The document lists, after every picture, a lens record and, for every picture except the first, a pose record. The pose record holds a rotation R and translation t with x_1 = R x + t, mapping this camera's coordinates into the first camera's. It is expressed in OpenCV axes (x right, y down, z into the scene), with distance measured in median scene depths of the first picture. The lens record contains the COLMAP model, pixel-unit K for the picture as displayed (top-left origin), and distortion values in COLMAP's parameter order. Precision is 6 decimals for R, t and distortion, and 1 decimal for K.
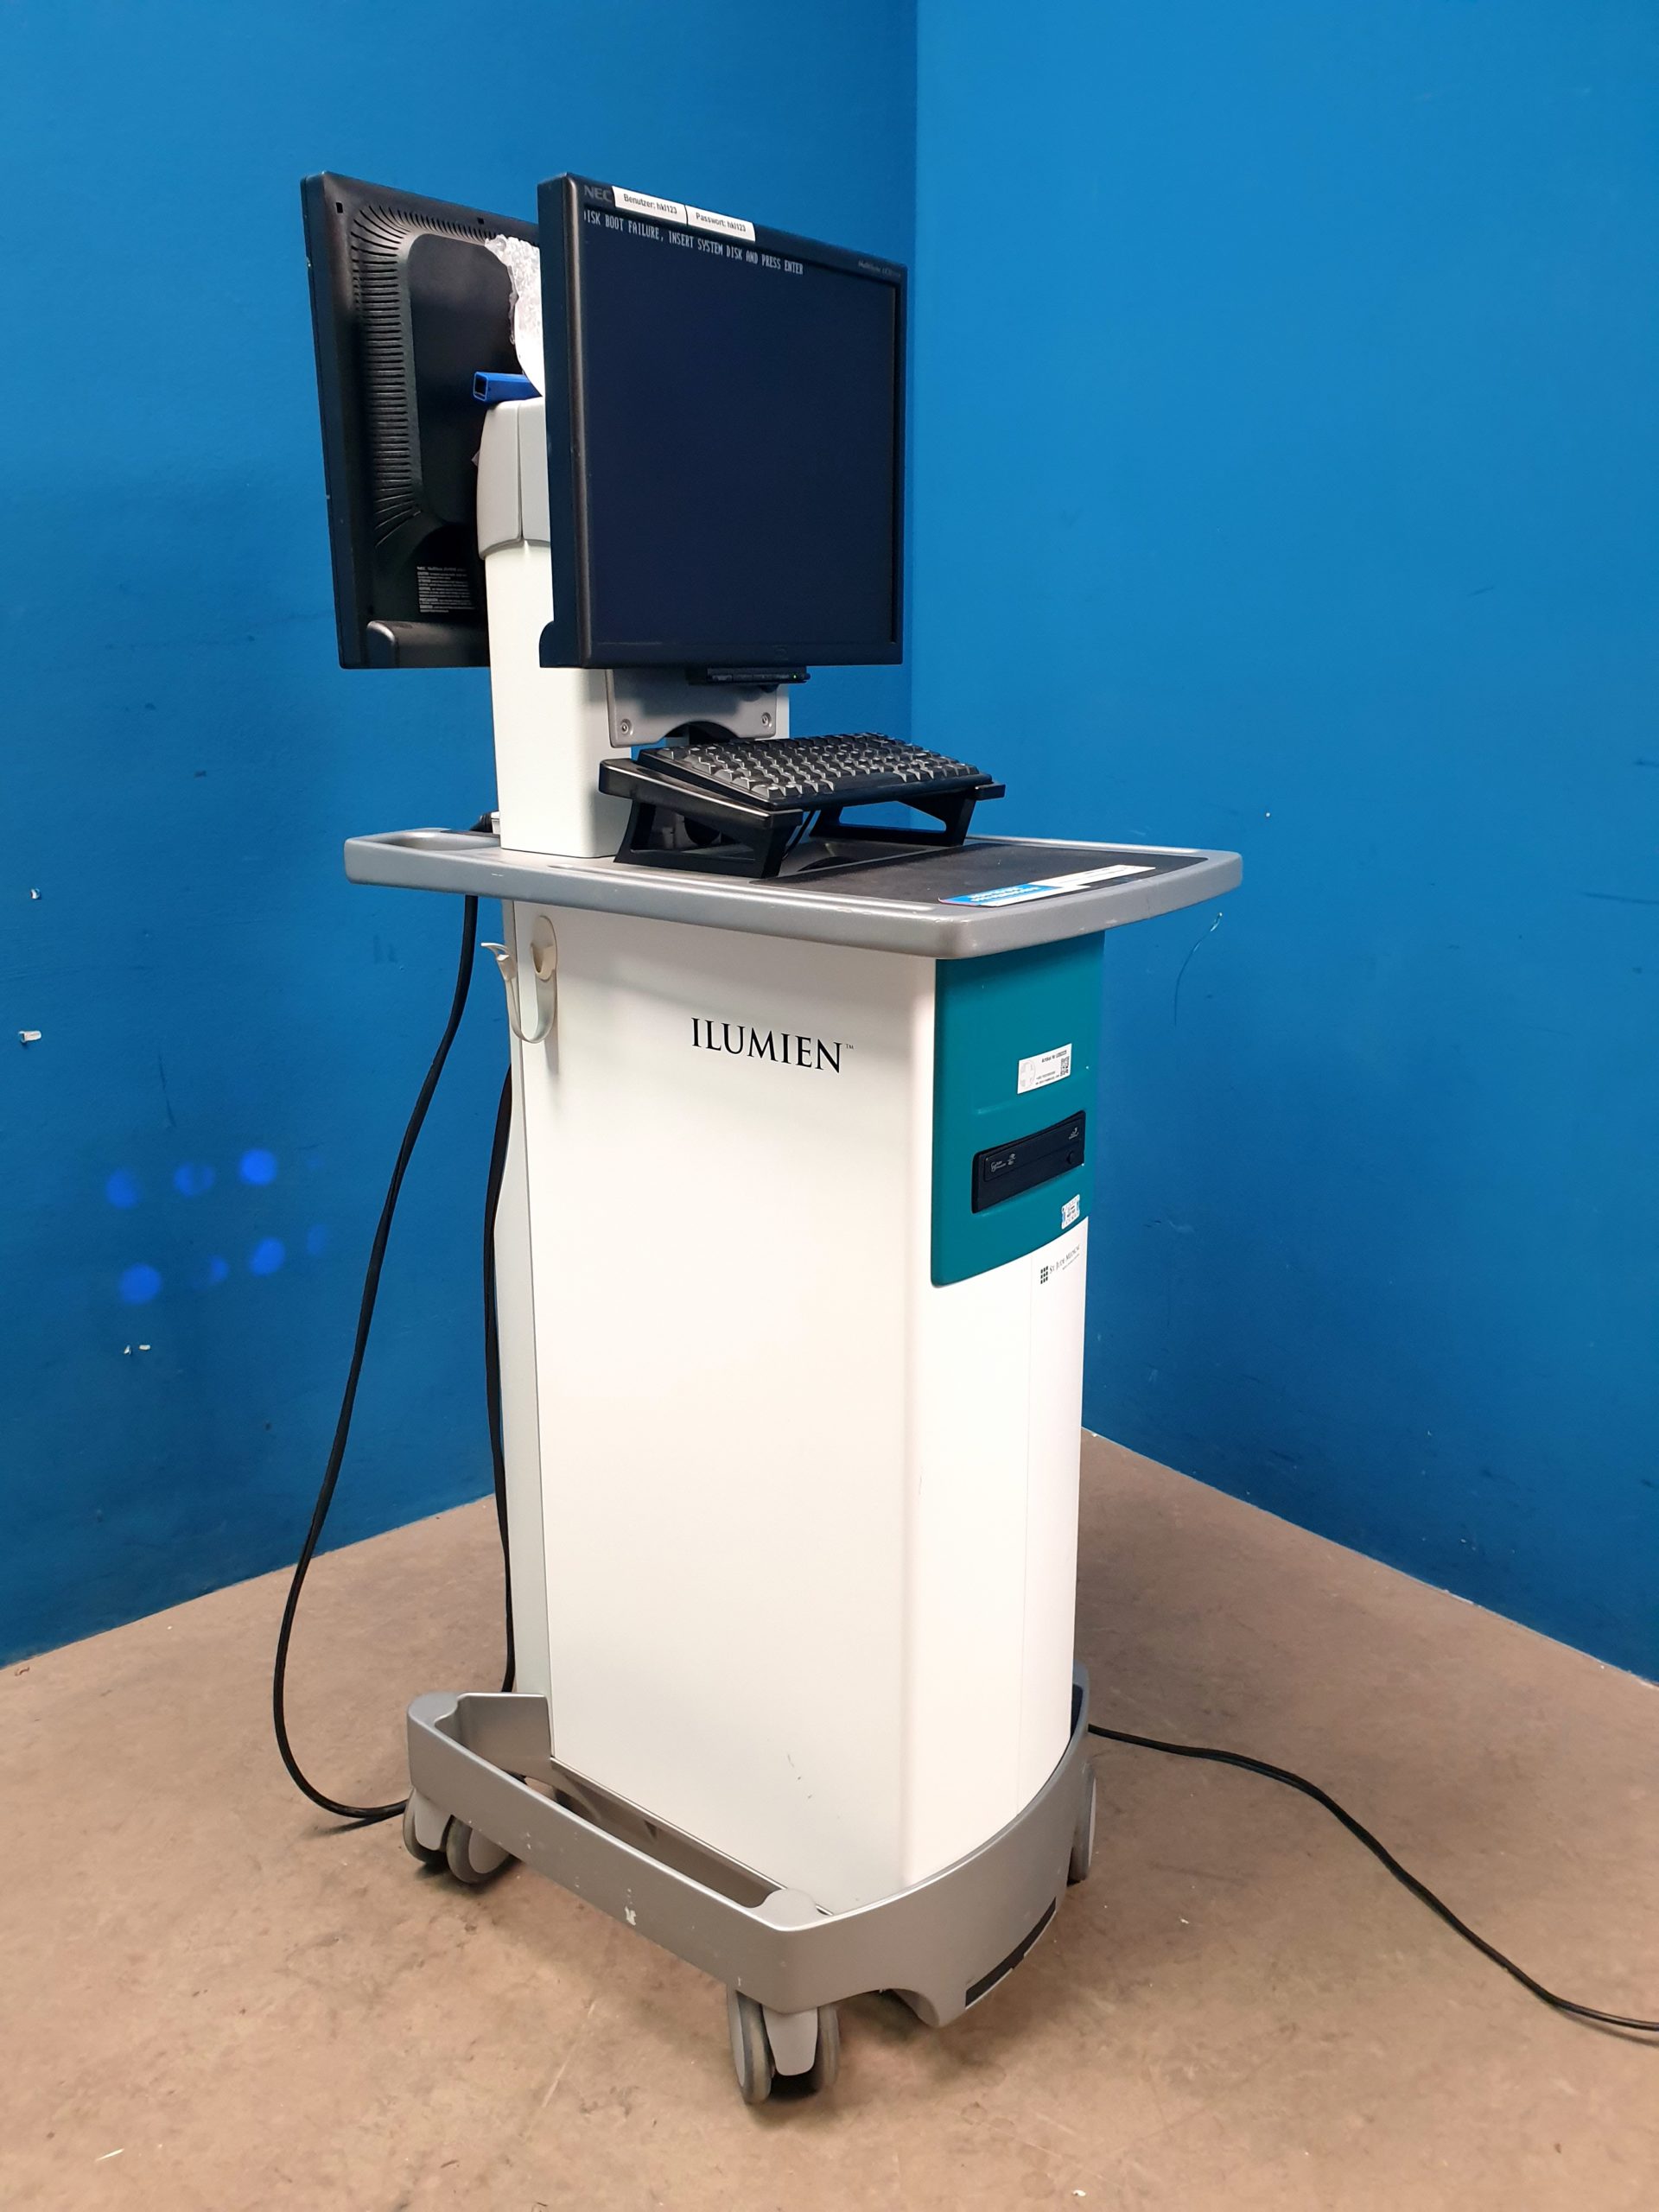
lens RADIAL K [[1736.6, 0, 815.4], [0, 1736.6, 1106.3], [0, 0, 1]] dist [-0.024994, 0.055006]
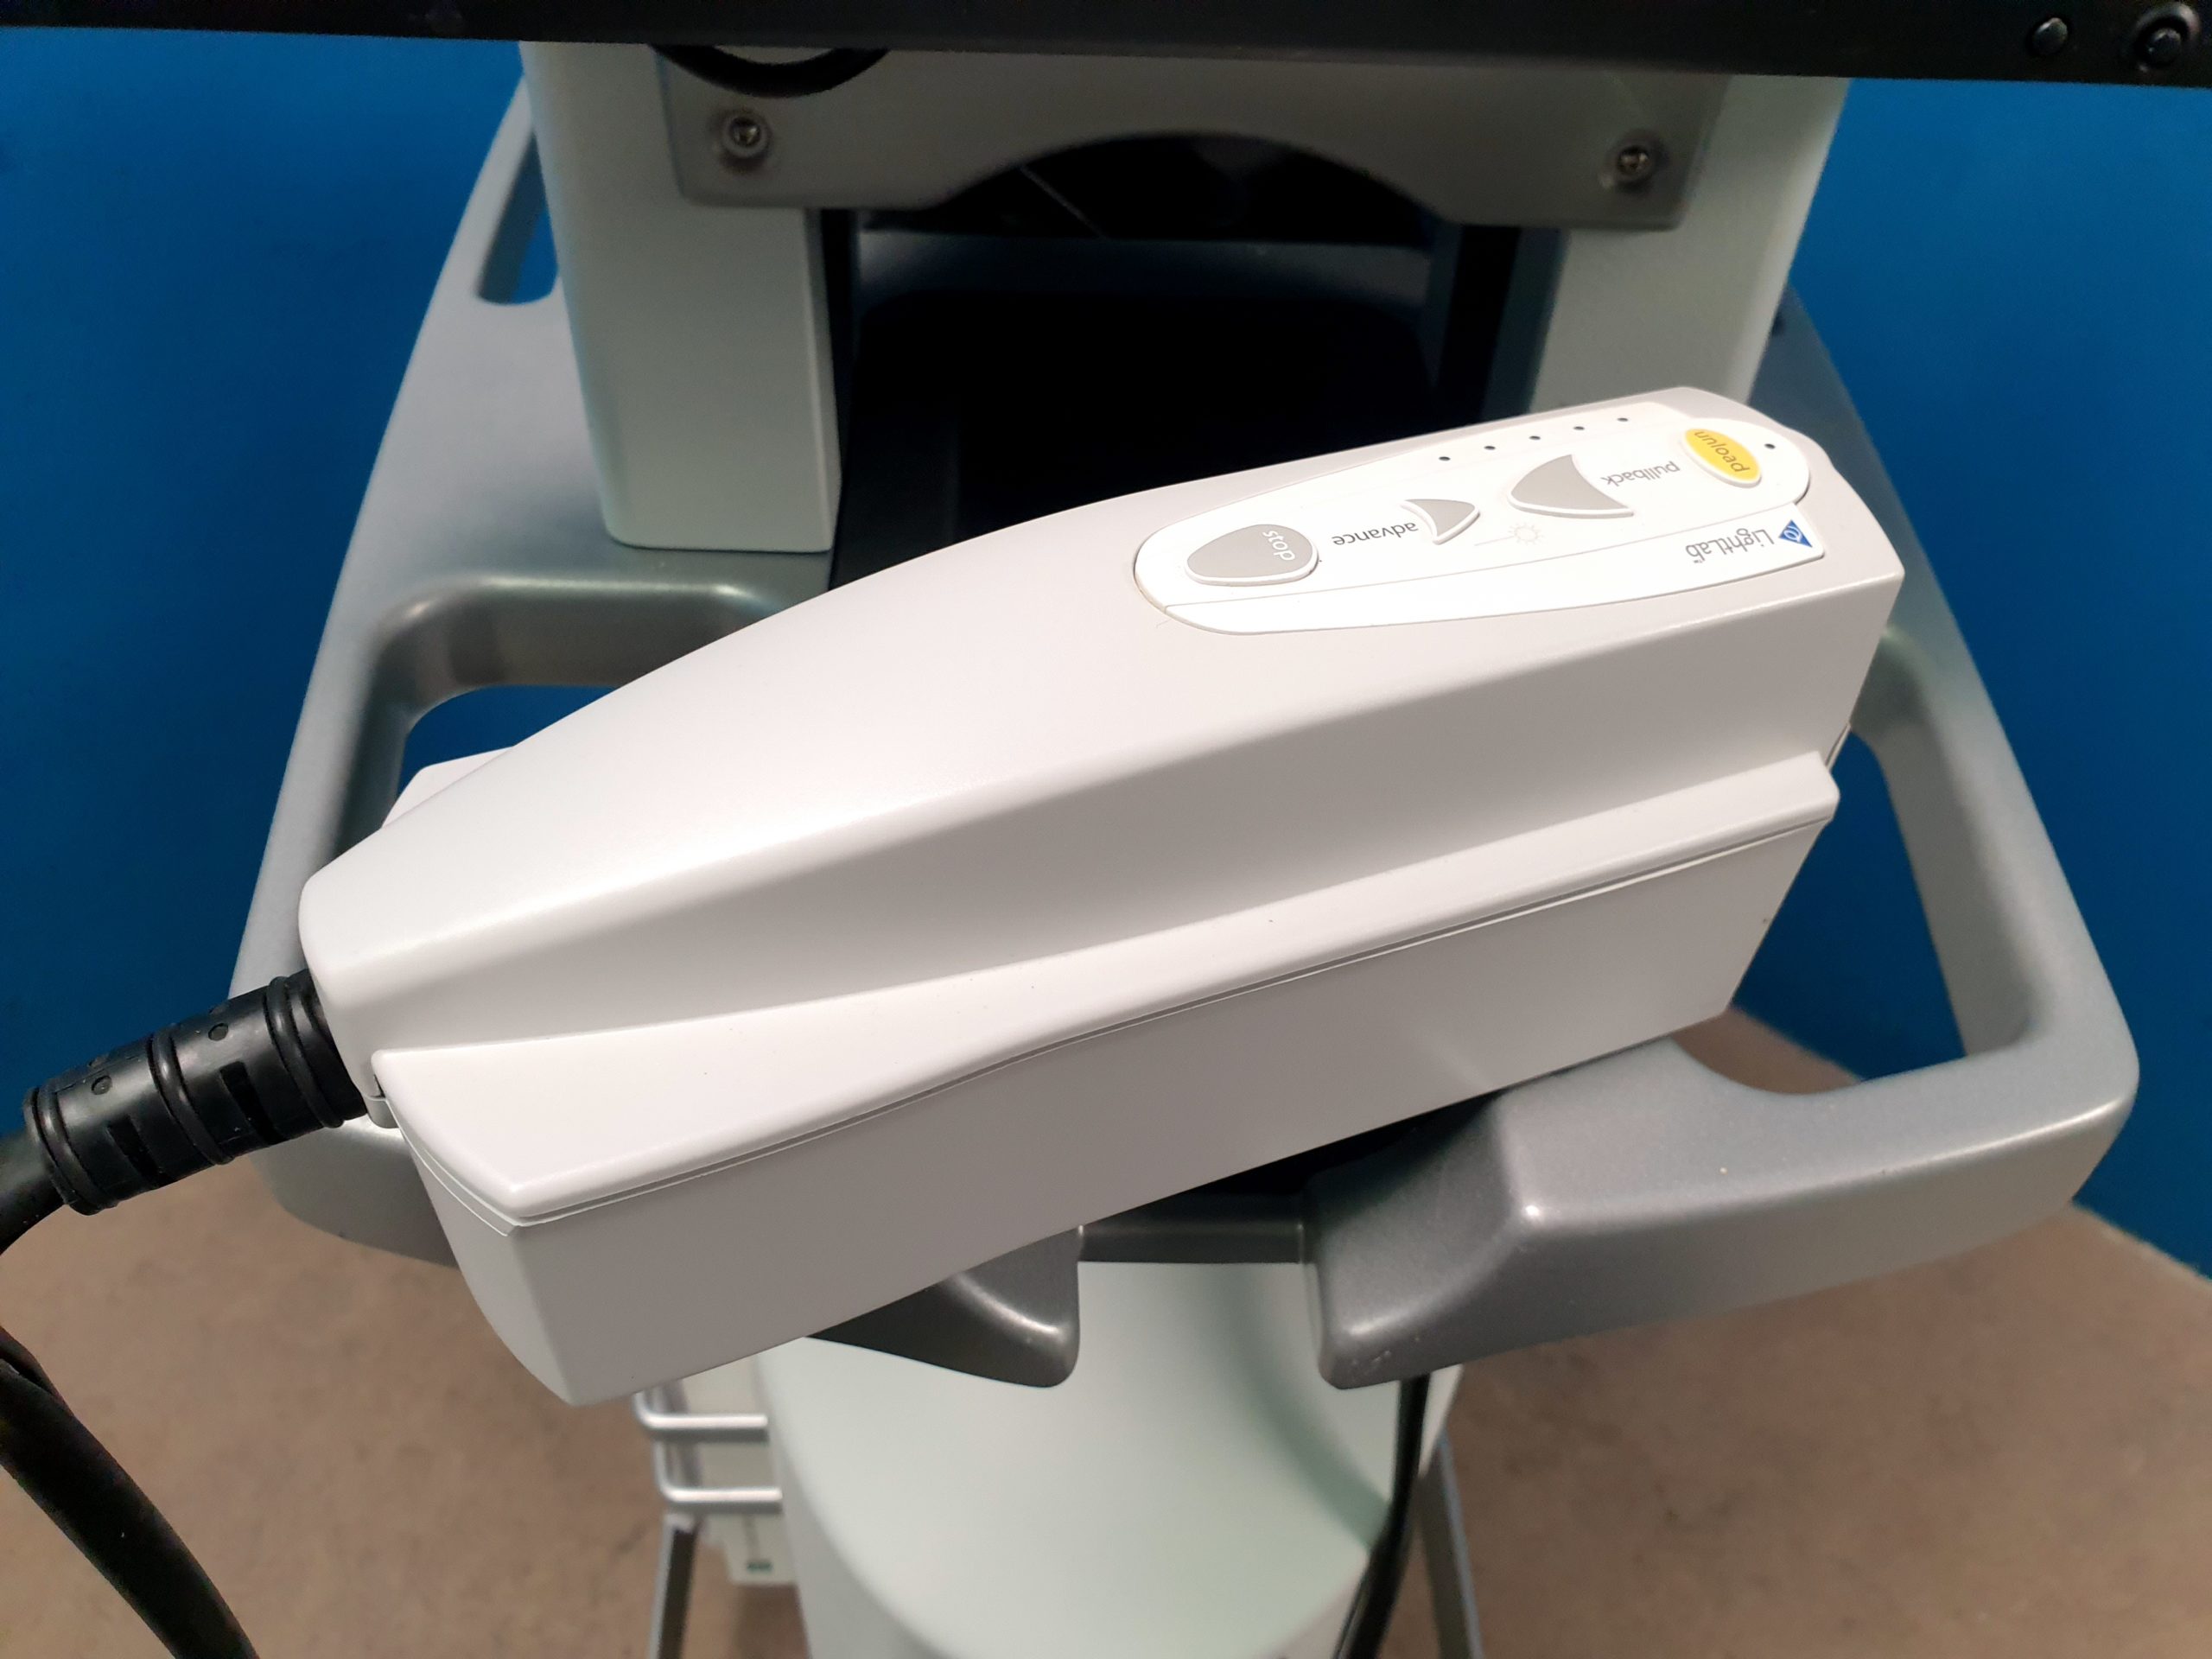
lens RADIAL K [[1736.6, 0, 1103.4], [0, 1736.6, 827.2], [0, 0, 1]] dist [-0.024994, 0.055006]
pose [[0.987825, -0.071130, 0.138355, -0.038525], [-0.005222, 0.873690, 0.486454, -0.210875], [-0.155481, -0.481254, 0.862682, 0.635346]]
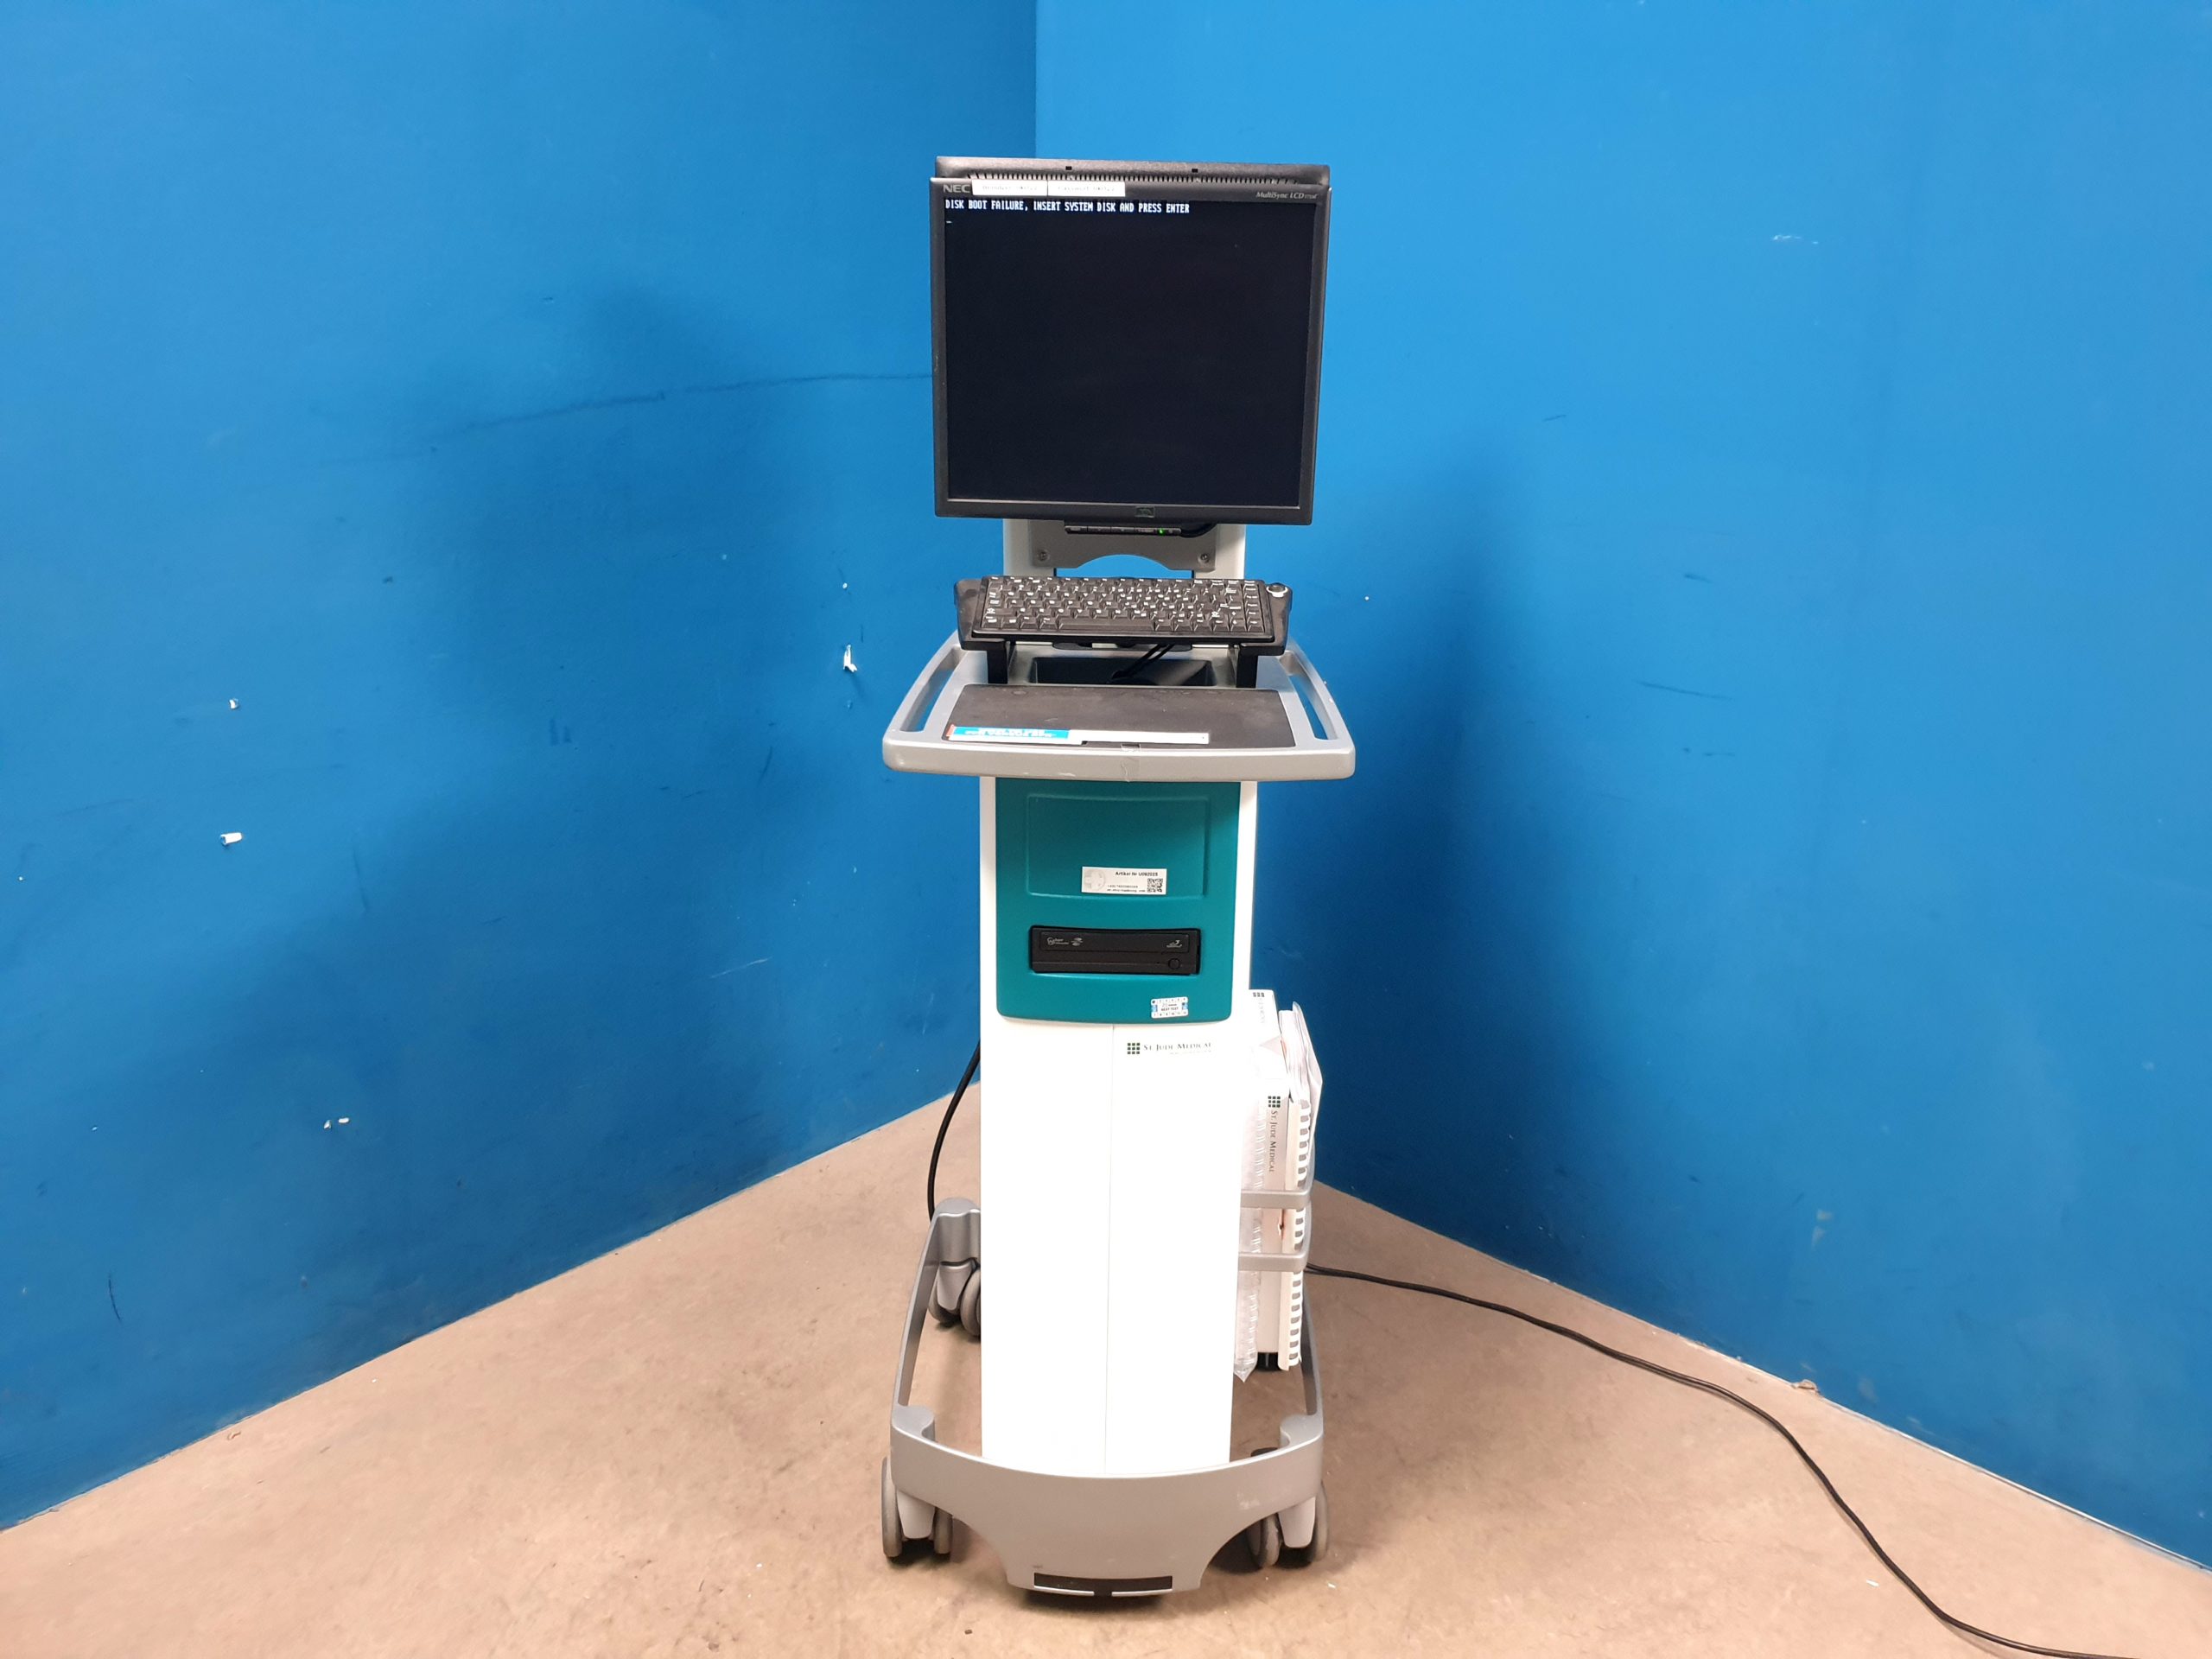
lens RADIAL K [[1736.6, 0, 1102.7], [0, 1736.6, 809.0], [0, 0, 1]] dist [-0.024994, 0.055006]
pose [[0.990108, -0.023574, 0.138310, -0.092691], [0.017629, 0.998874, 0.044053, -0.113434], [-0.139193, -0.041179, 0.989409, -0.124899]]
